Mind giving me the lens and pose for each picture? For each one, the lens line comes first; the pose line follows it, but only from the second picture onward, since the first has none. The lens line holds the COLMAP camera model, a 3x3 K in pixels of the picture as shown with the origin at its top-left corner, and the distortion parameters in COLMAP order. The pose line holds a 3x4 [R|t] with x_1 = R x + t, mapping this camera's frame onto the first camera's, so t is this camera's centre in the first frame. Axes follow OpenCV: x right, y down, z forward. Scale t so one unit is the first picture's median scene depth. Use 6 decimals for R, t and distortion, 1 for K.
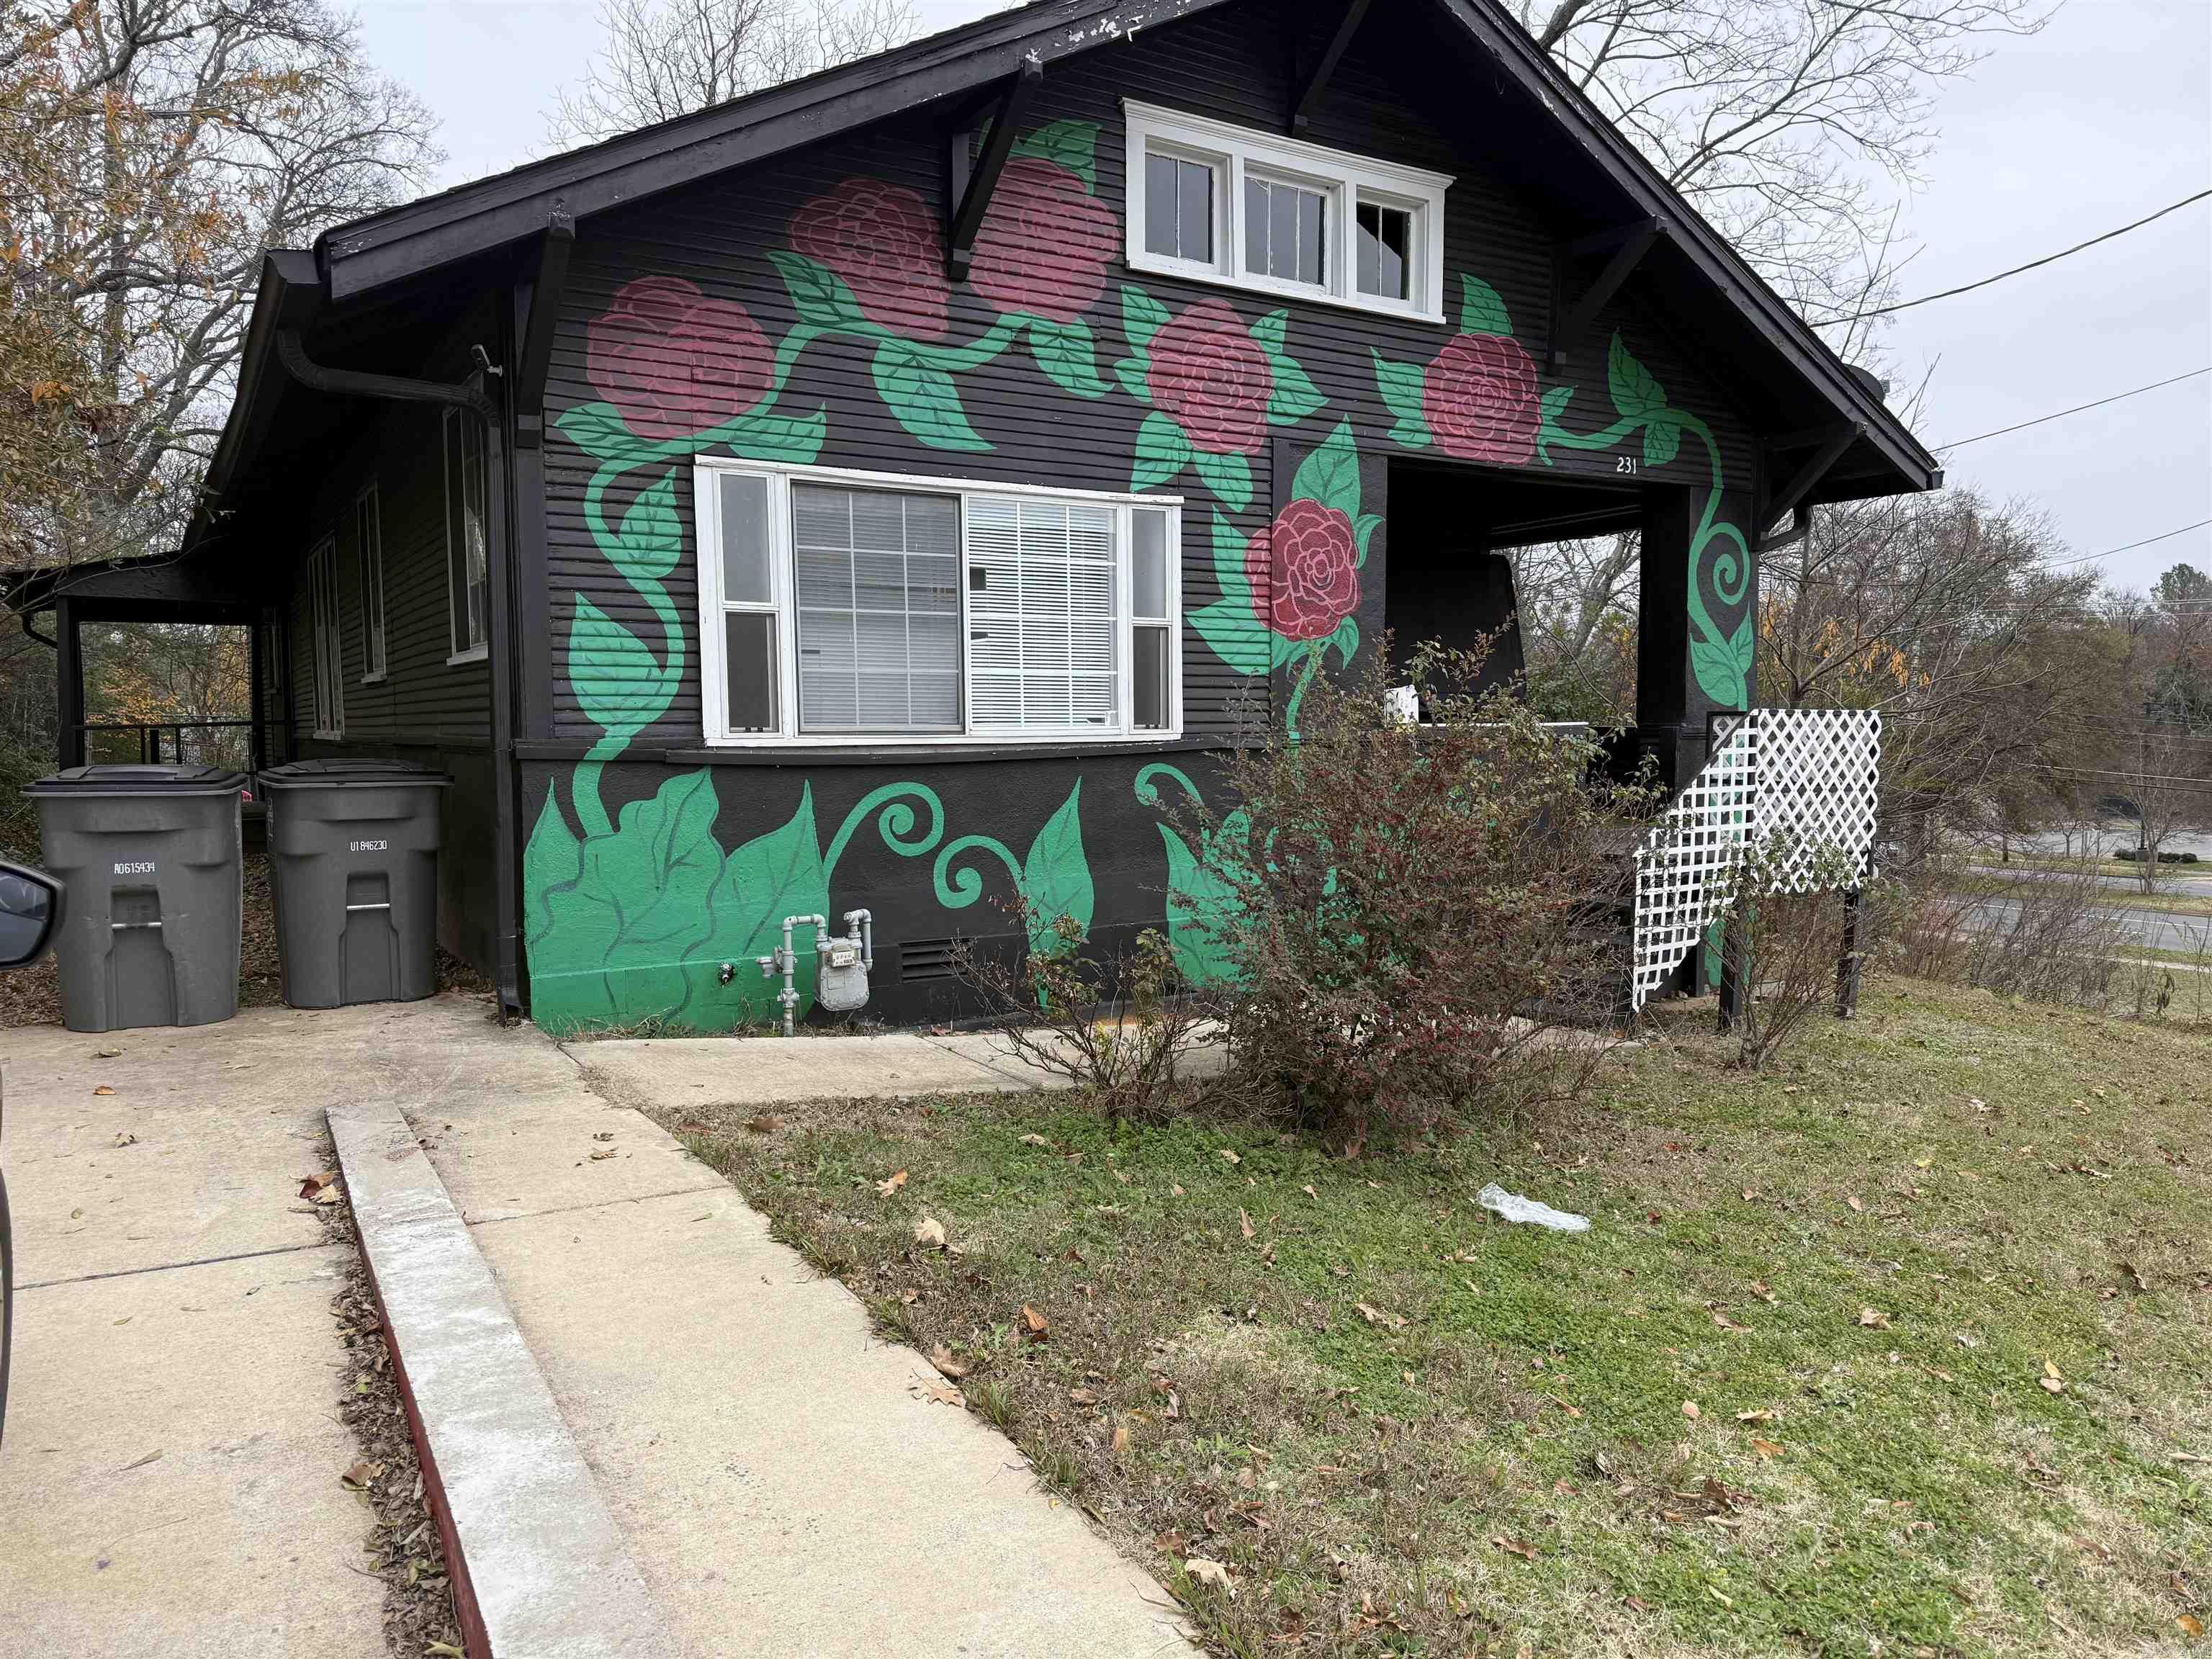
lens RADIAL K [[1568.7, 0, 1122.2], [0, 1568.7, 861.4], [0, 0, 1]] dist [0.080268, -0.088615]
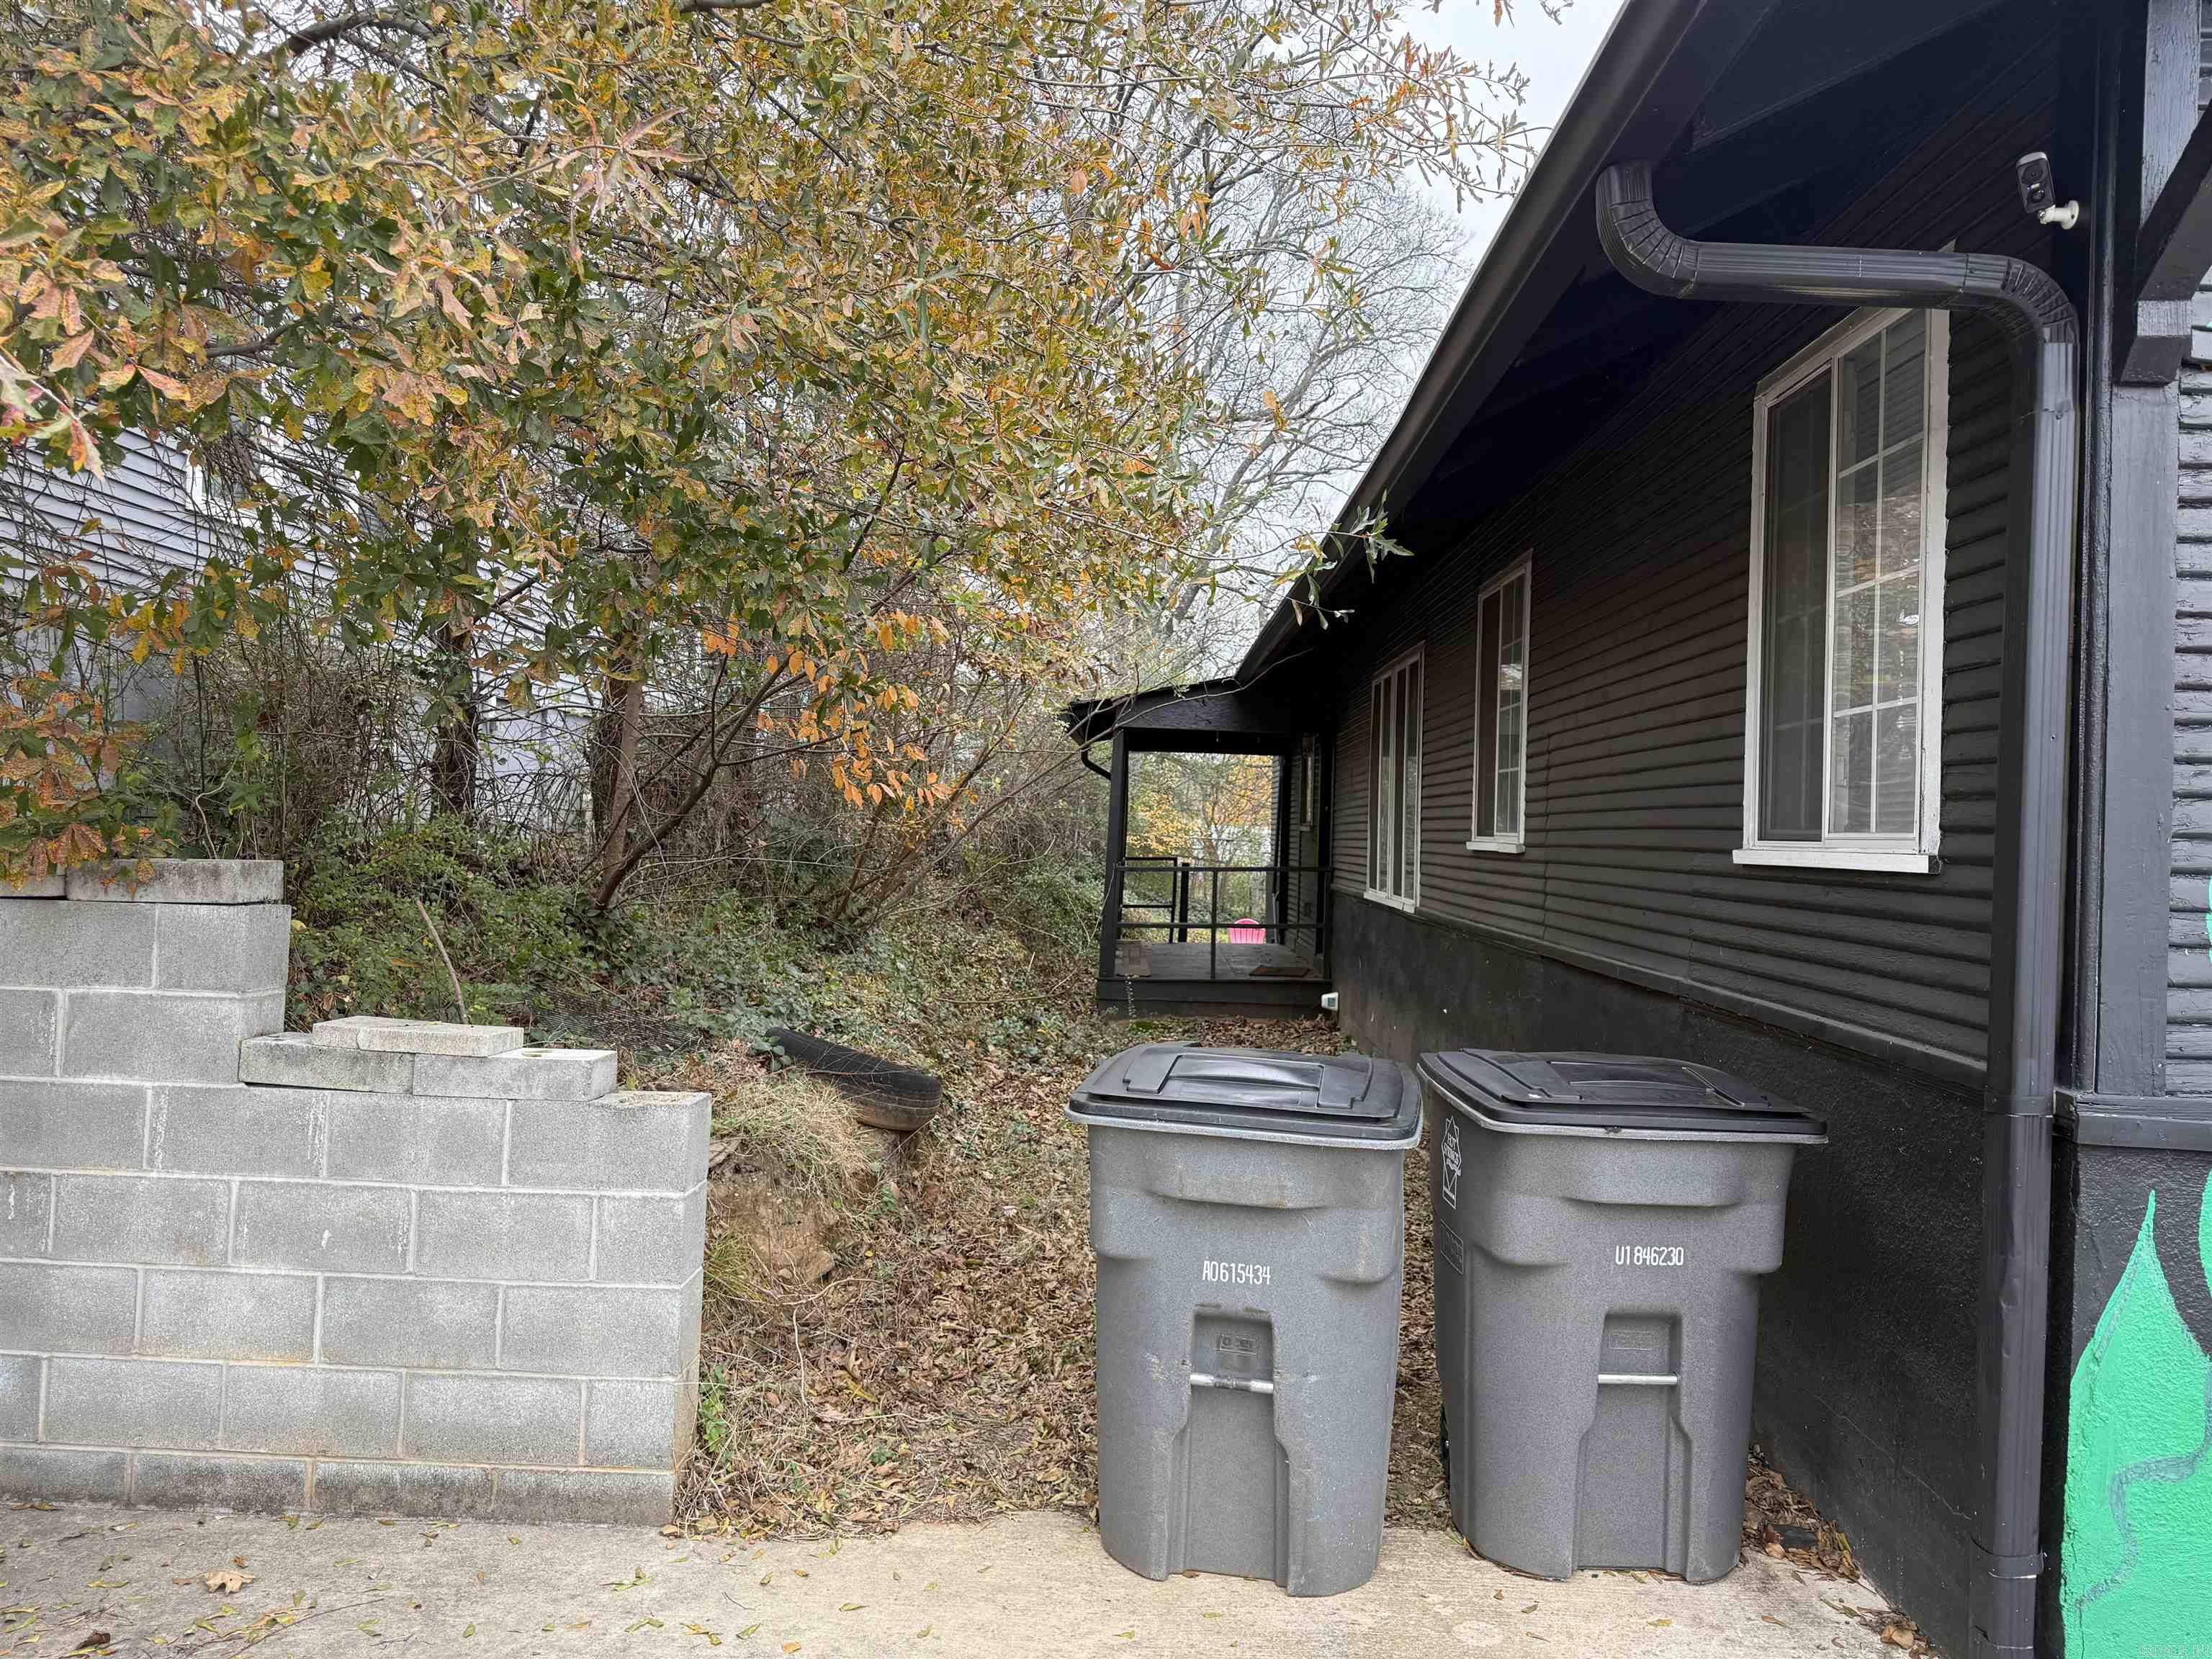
lens RADIAL K [[1568.7, 0, 1099.0], [0, 1568.7, 822.2], [0, 0, 1]] dist [0.080268, -0.088615]
pose [[0.833964, 0.024250, -0.551286, -0.292309], [-0.076196, 0.994525, -0.071518, -0.077648], [0.546533, 0.101650, 0.831245, 0.414718]]
